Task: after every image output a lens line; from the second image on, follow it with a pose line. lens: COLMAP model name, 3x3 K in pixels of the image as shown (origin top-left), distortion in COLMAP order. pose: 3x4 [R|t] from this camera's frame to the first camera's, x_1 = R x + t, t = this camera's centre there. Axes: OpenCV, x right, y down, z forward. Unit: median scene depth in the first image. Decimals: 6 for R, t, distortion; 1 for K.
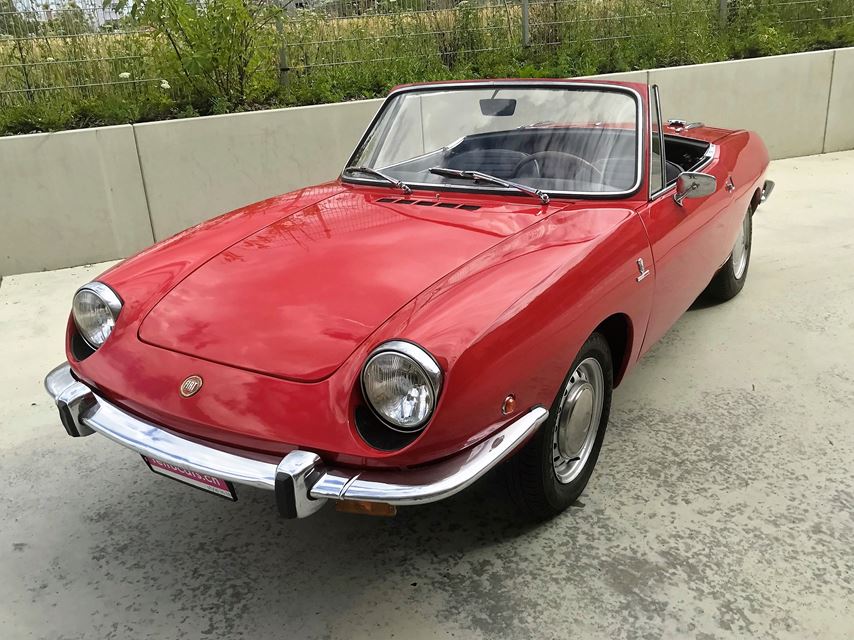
lens RADIAL K [[791.5, 0, 425.5], [0, 791.5, 335.2], [0, 0, 1]] dist [0.000275, 0.021216]
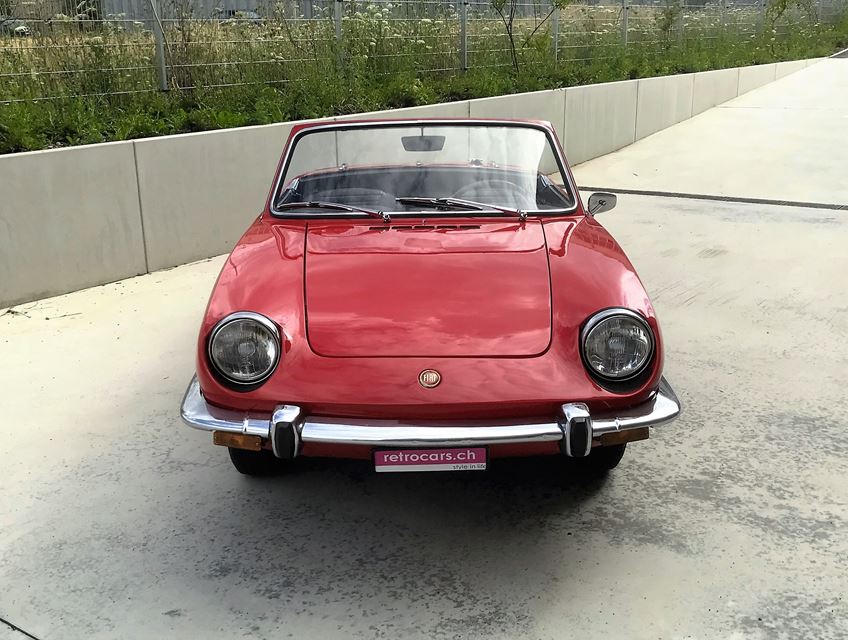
lens RADIAL K [[1000.7, 0, 424.0], [0, 1000.7, 320.0], [0, 0, 1]] dist [0.021431, -0.019572]
pose [[0.839925, -0.101864, 0.533057, -0.821410], [0.164607, 0.983774, -0.071374, 0.063189], [-0.517137, 0.147694, 0.843063, -0.160947]]
